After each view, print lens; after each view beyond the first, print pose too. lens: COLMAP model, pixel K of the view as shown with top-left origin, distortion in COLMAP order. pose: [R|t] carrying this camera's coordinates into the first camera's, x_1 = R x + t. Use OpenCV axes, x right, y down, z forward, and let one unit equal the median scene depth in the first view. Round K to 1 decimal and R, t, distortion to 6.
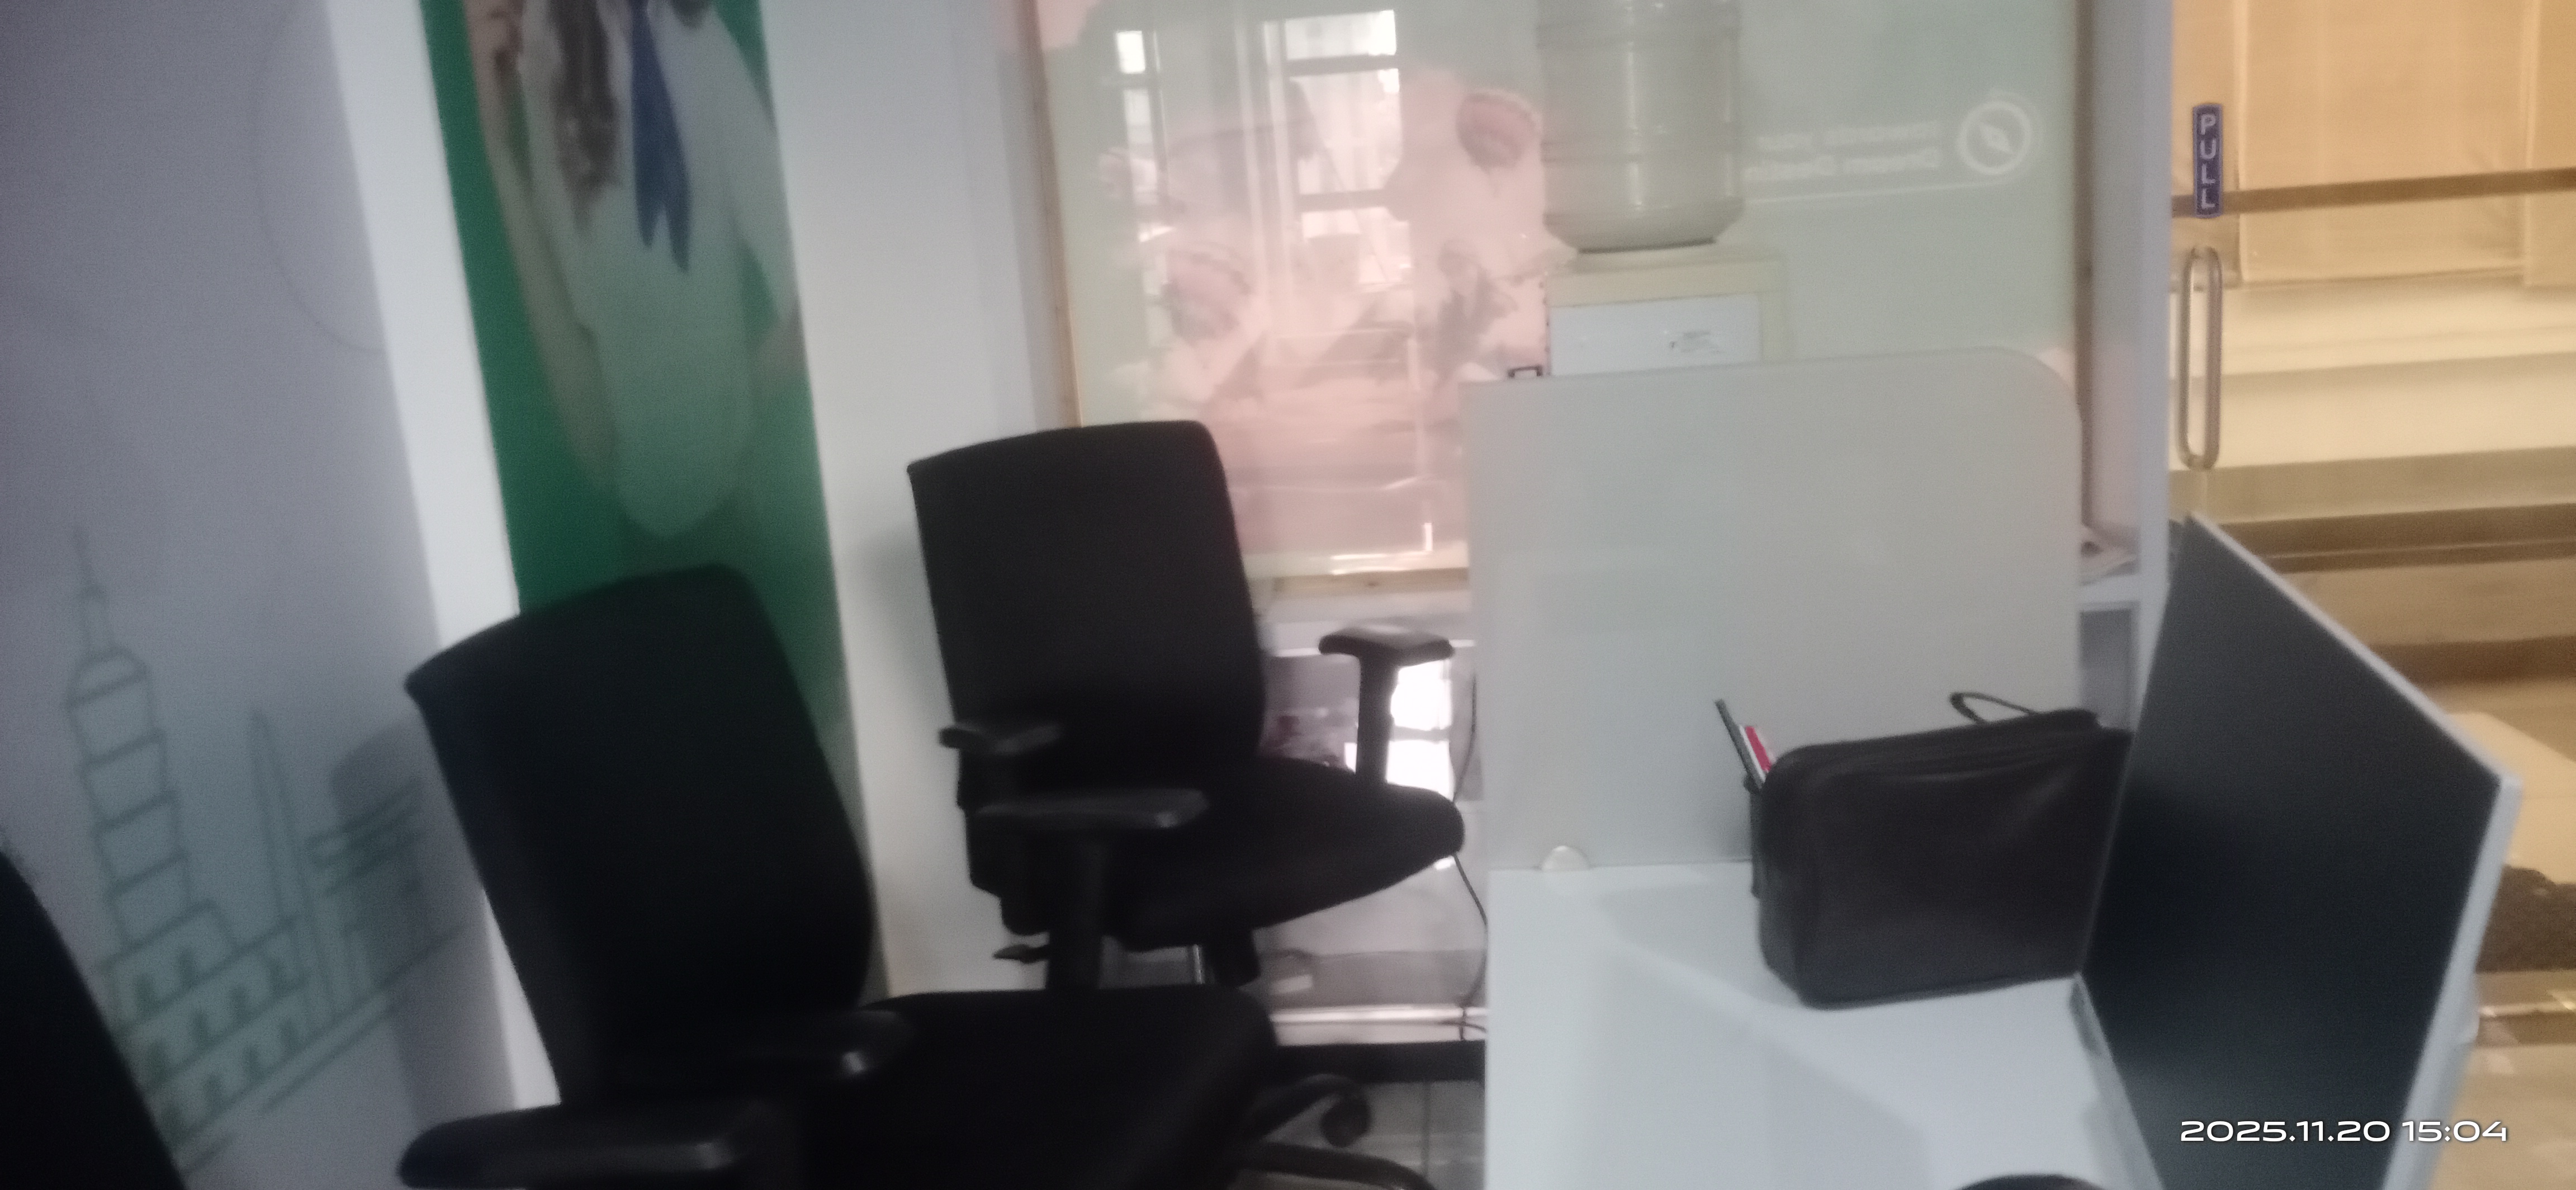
lens RADIAL K [[2005.1, 0, 1315.8], [0, 2005.1, 604.8], [0, 0, 1]] dist [0.087715, -0.180719]
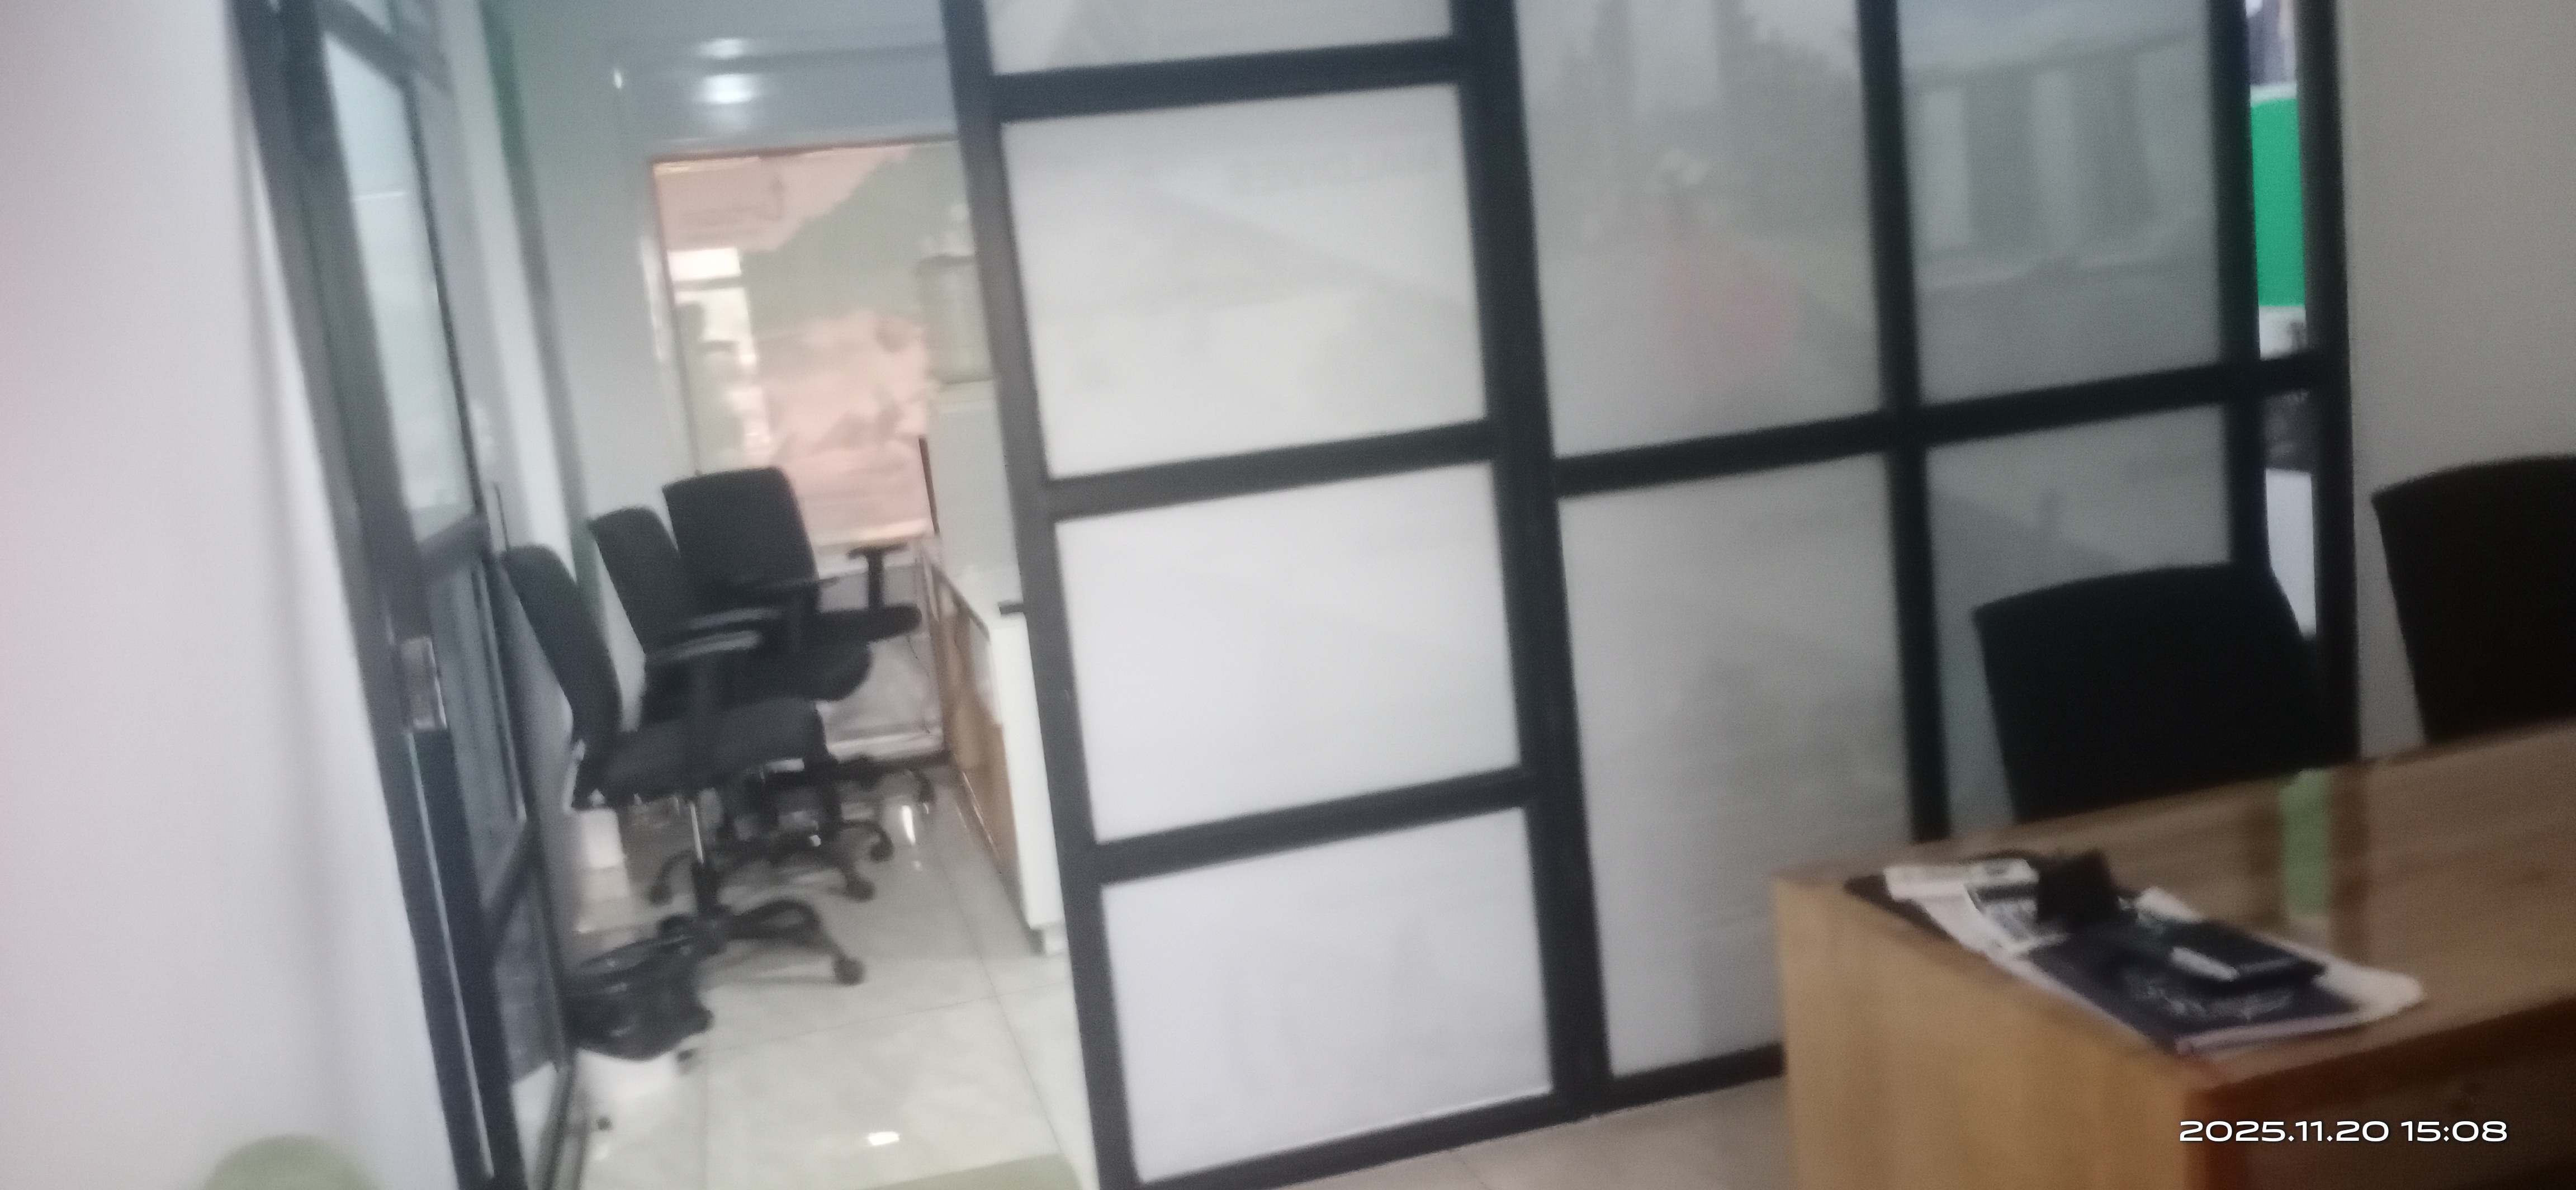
lens RADIAL K [[2005.1, 0, 1315.8], [0, 2005.1, 604.8], [0, 0, 1]] dist [0.087715, -0.180719]
pose [[0.936300, -0.078778, 0.342252, -0.267187], [0.106211, 0.992400, -0.062135, 0.254553], [-0.334756, 0.094528, 0.937551, -1.249809]]
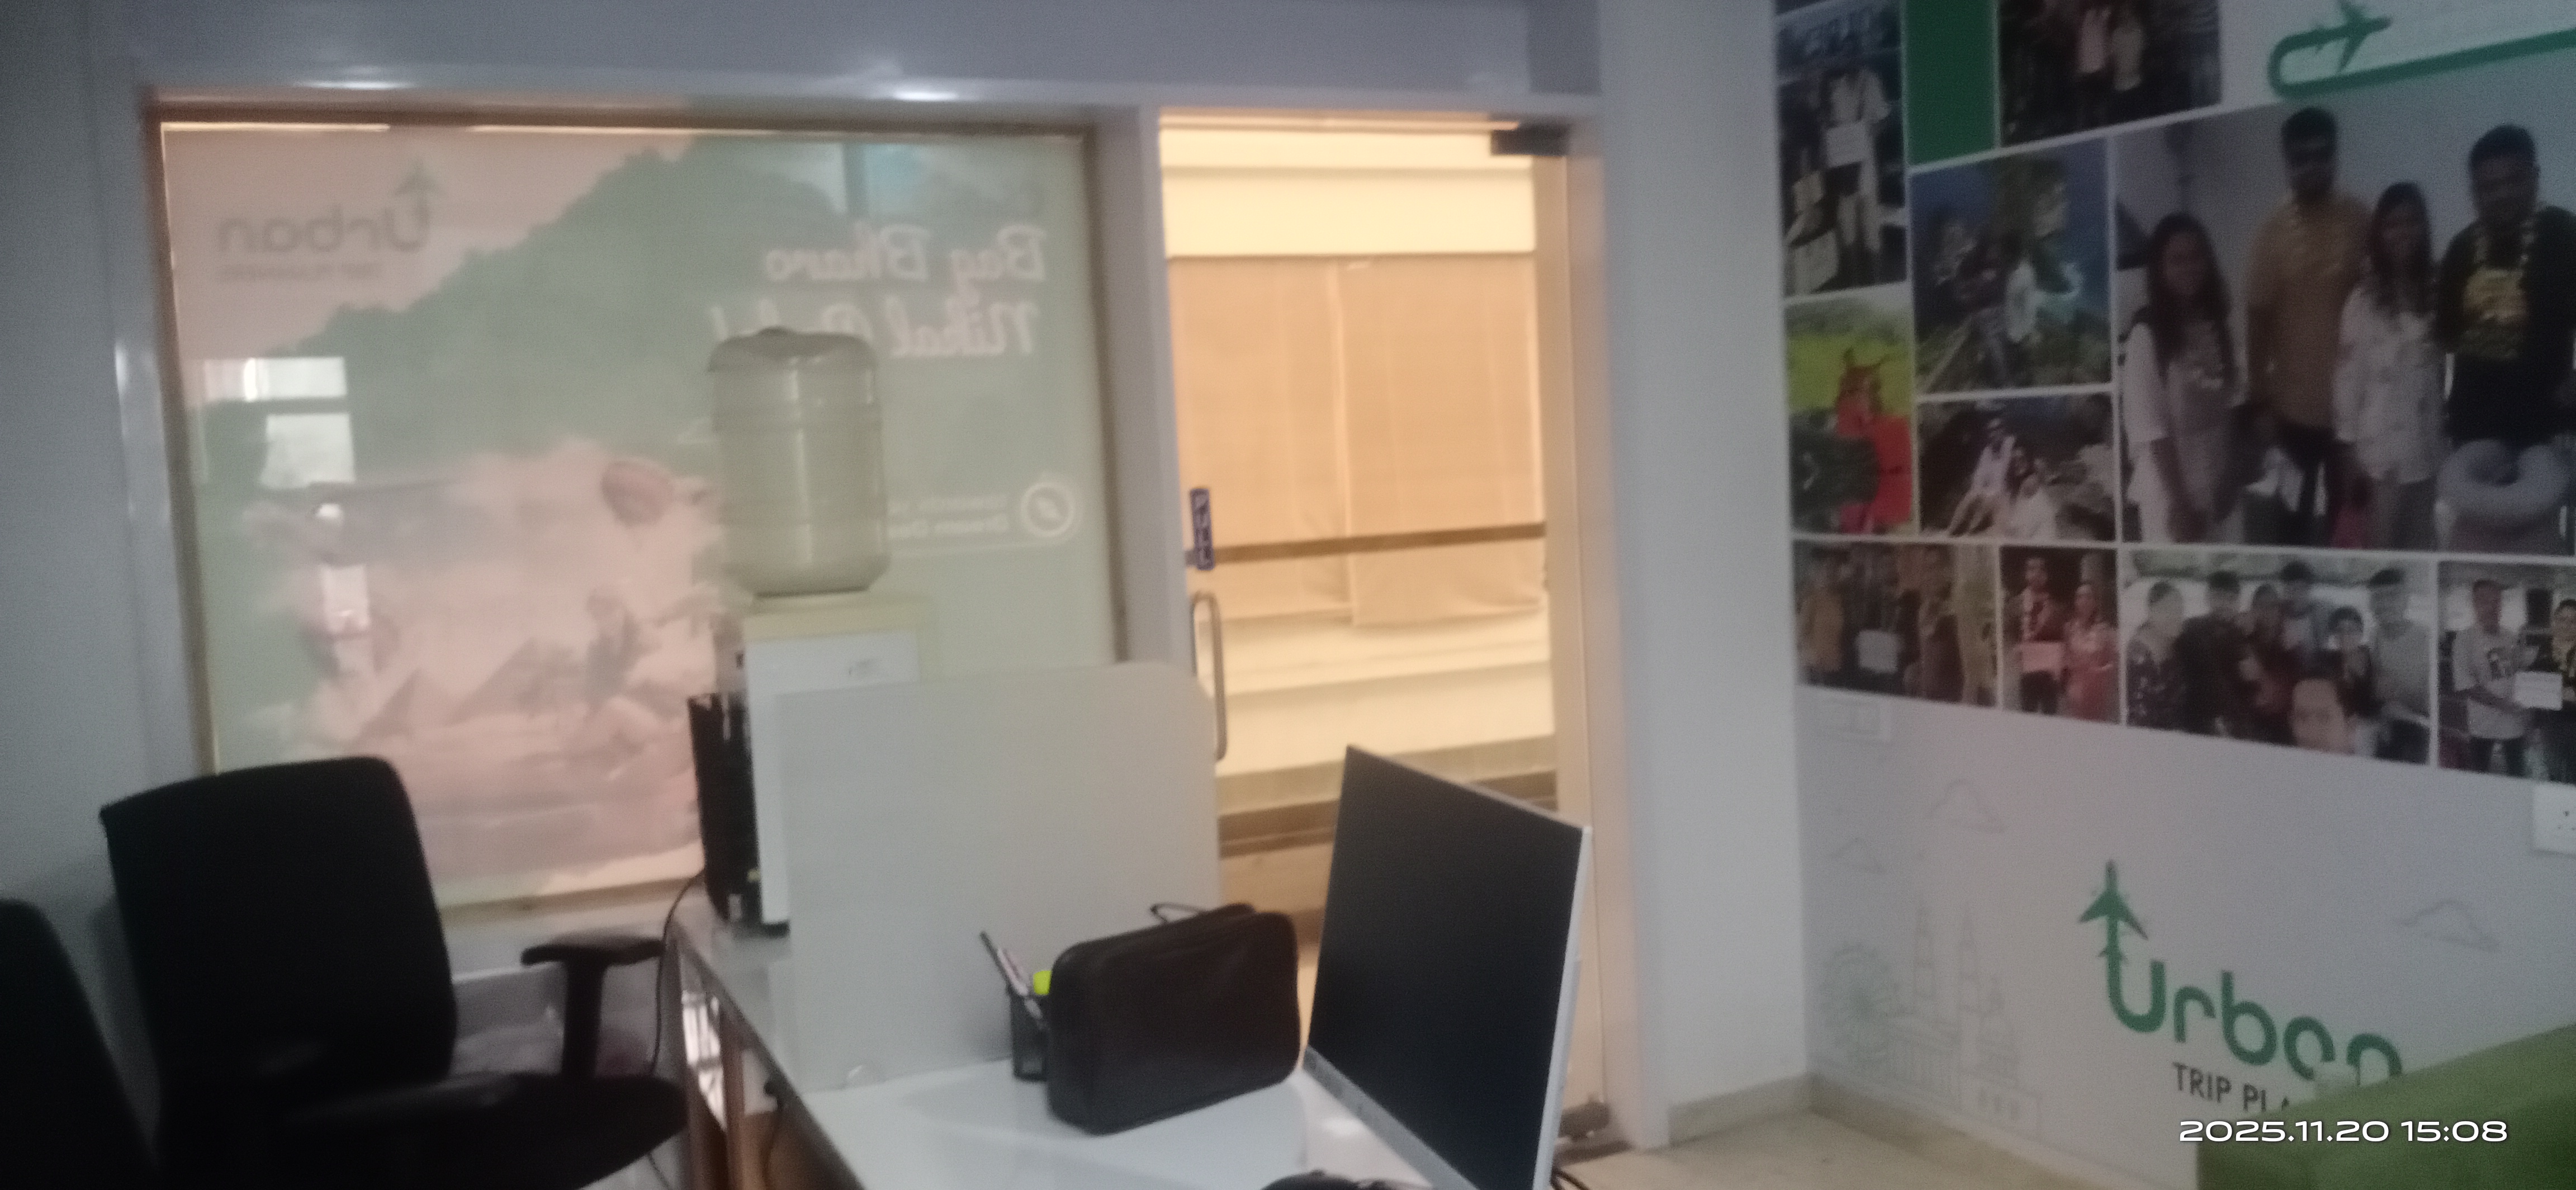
lens RADIAL K [[2039.4, 0, 1304.8], [0, 2039.4, 592.0], [0, 0, 1]] dist [0.082162, -0.204178]
pose [[0.867905, -0.007898, 0.496668, -0.164349], [0.096362, 0.983556, -0.152747, 0.033348], [-0.487294, 0.180430, 0.854394, -0.168213]]
